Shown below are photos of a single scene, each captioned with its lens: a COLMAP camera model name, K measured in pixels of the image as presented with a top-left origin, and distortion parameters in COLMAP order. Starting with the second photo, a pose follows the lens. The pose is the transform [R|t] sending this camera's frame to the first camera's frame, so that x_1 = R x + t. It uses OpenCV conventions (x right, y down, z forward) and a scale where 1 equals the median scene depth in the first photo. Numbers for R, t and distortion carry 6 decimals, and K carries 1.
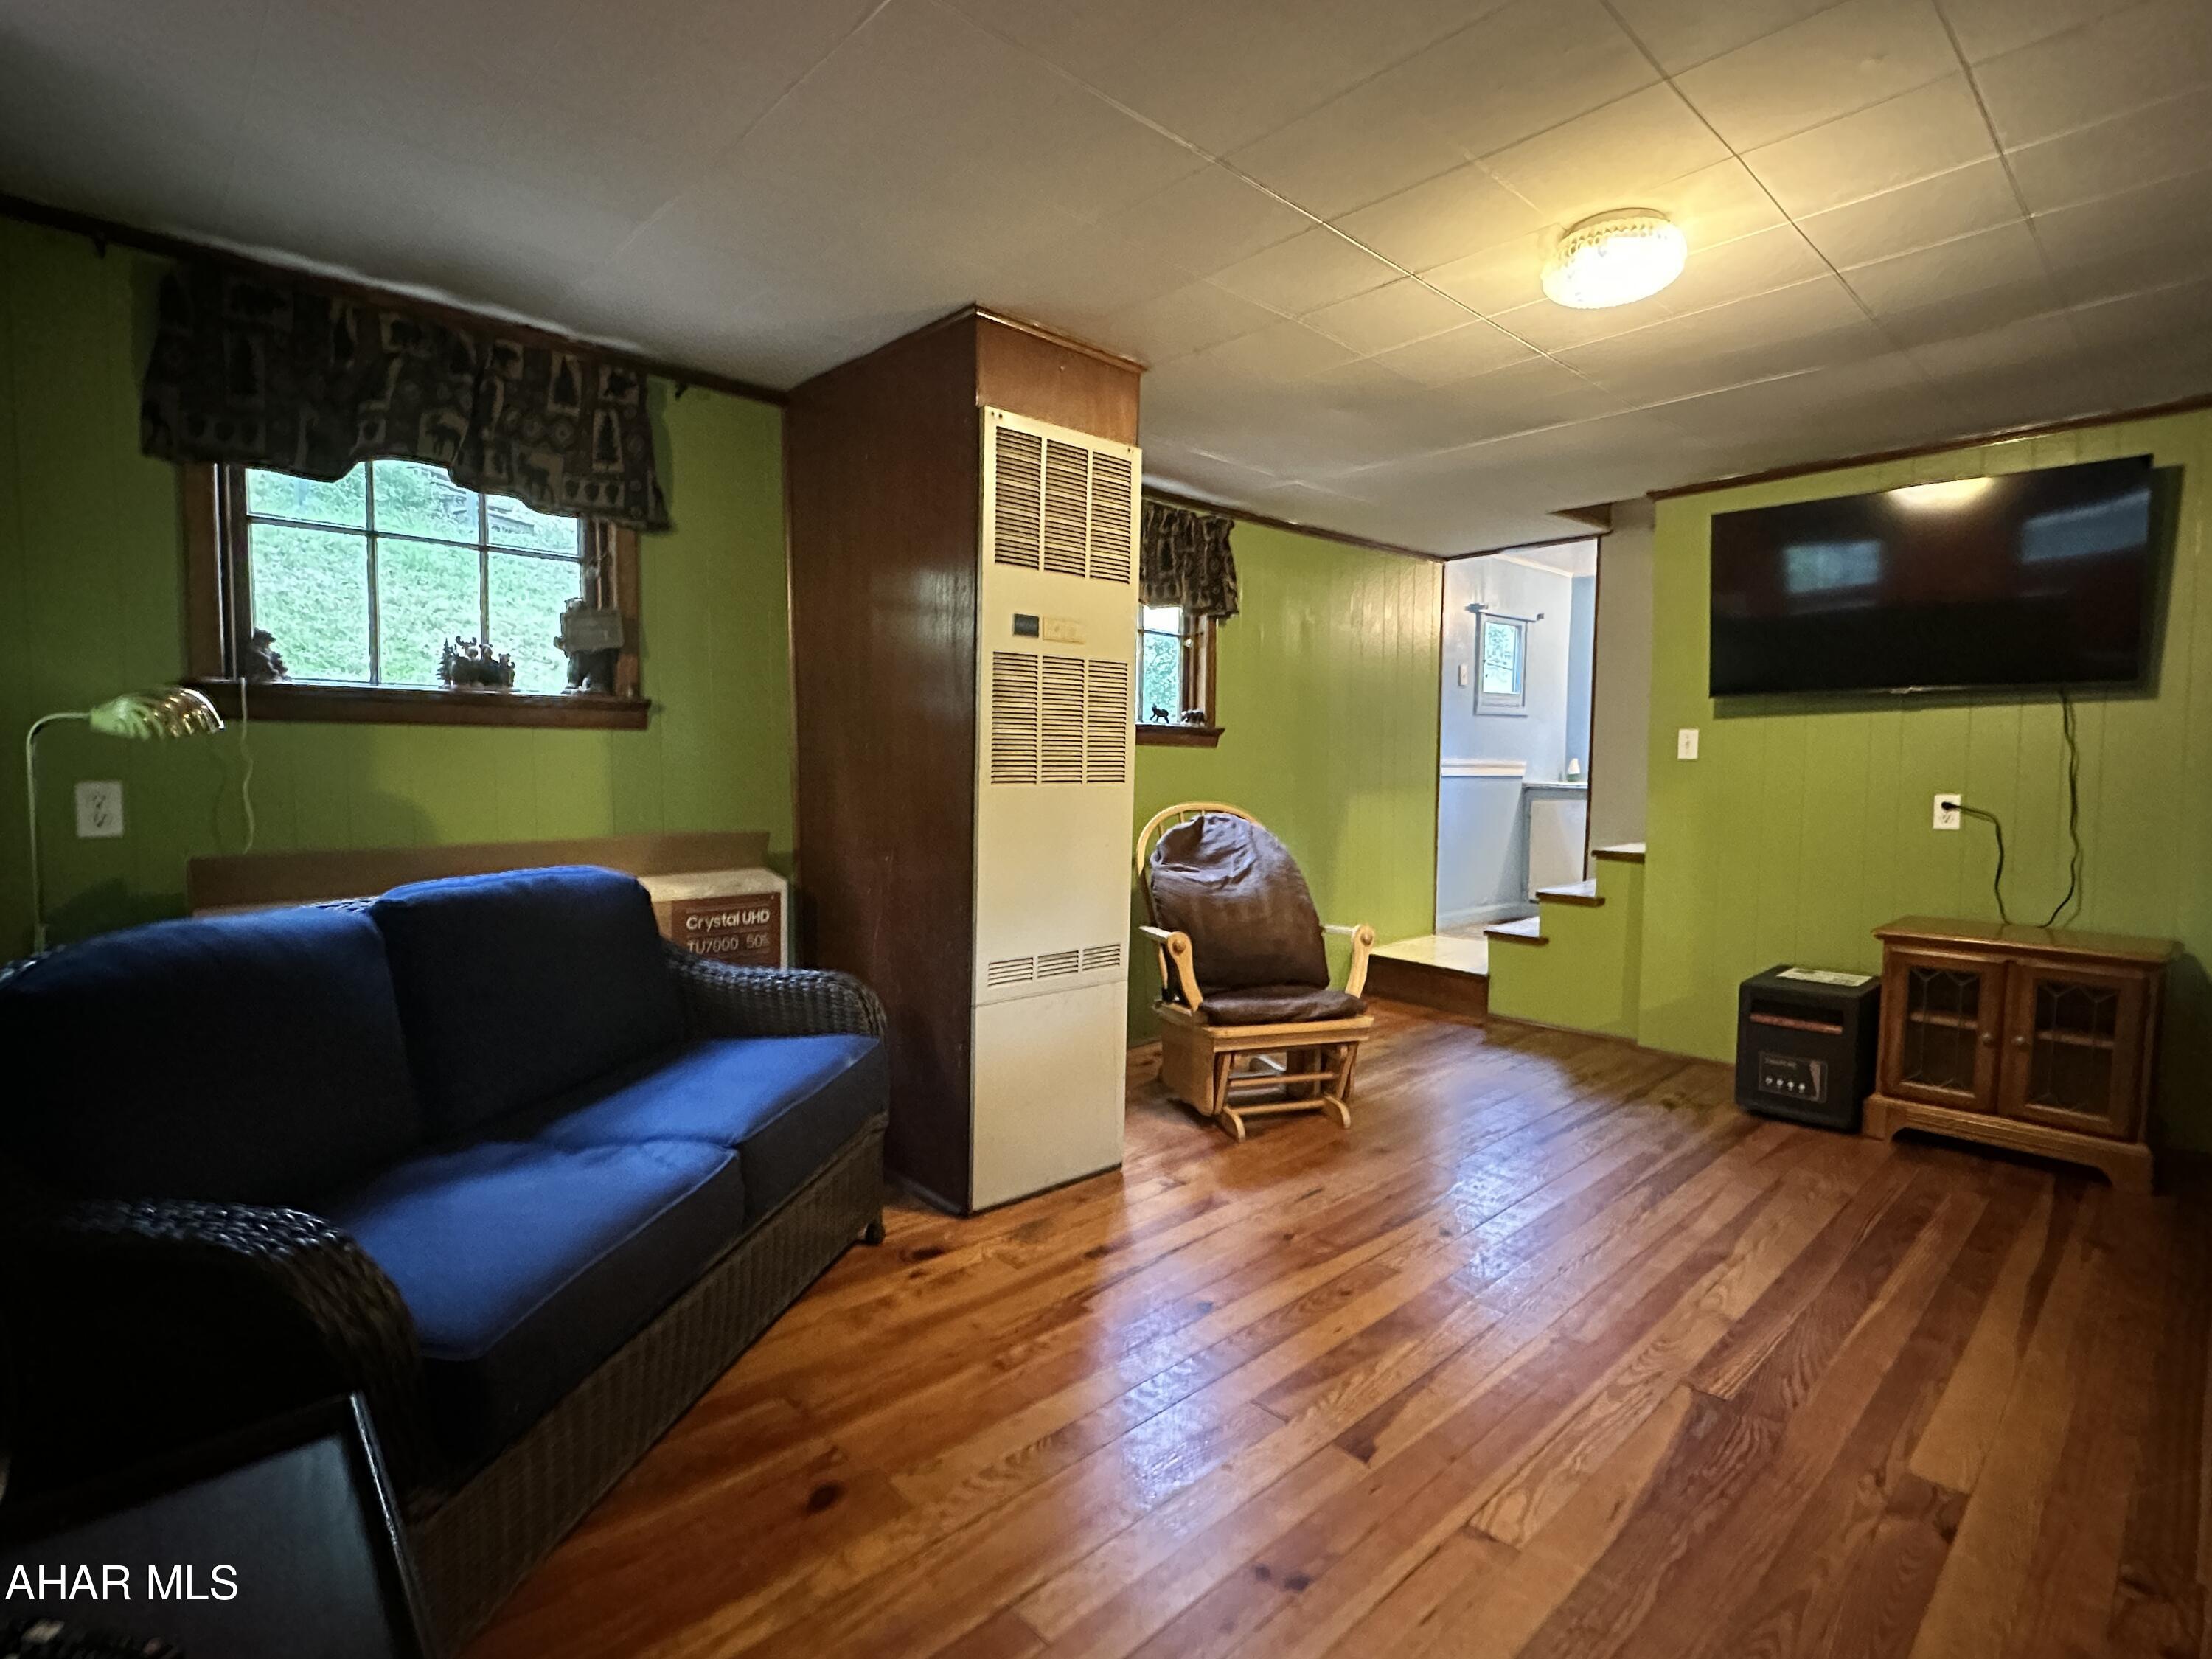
lens RADIAL K [[1090.9, 0, 1106.0], [0, 1090.9, 829.5], [0, 0, 1]] dist [-0.012519, 0.001229]
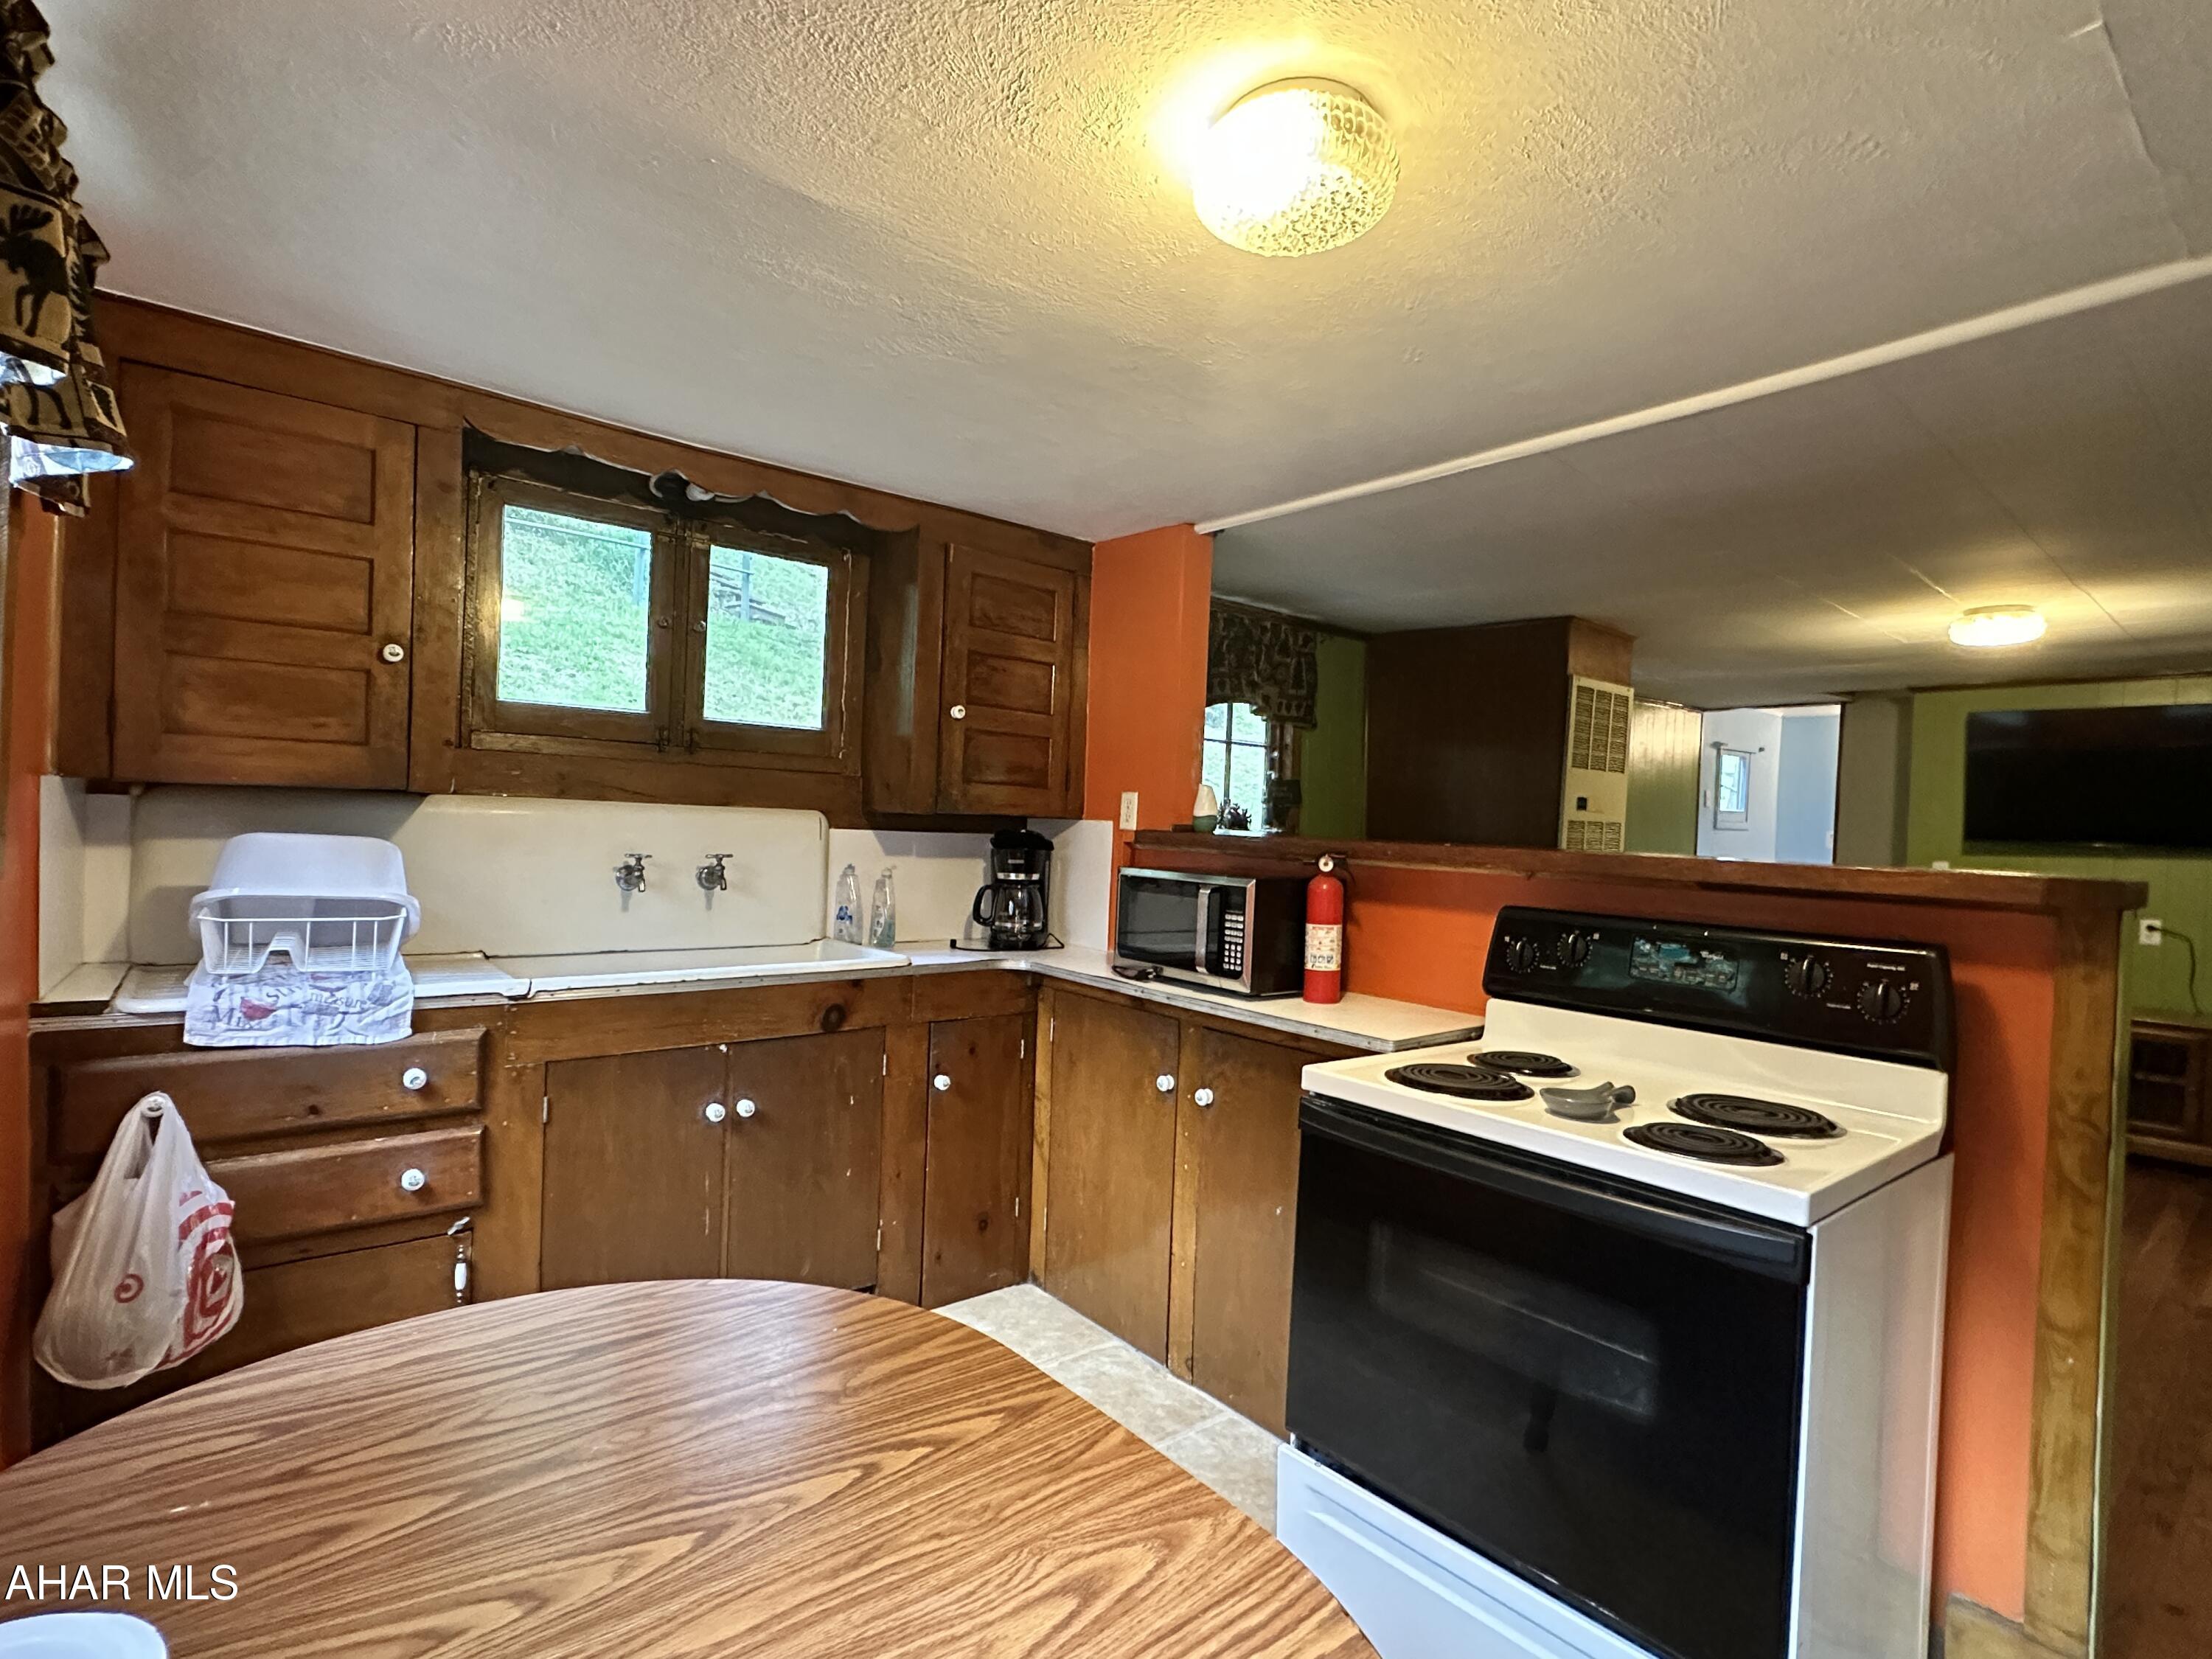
lens RADIAL K [[1090.9, 0, 1106.0], [0, 1090.9, 829.5], [0, 0, 1]] dist [-0.012519, 0.001229]
pose [[0.998367, 0.031008, -0.047973, -0.581039], [-0.033519, 0.998060, -0.052460, -0.034133], [0.046253, 0.053983, 0.997470, -0.529418]]
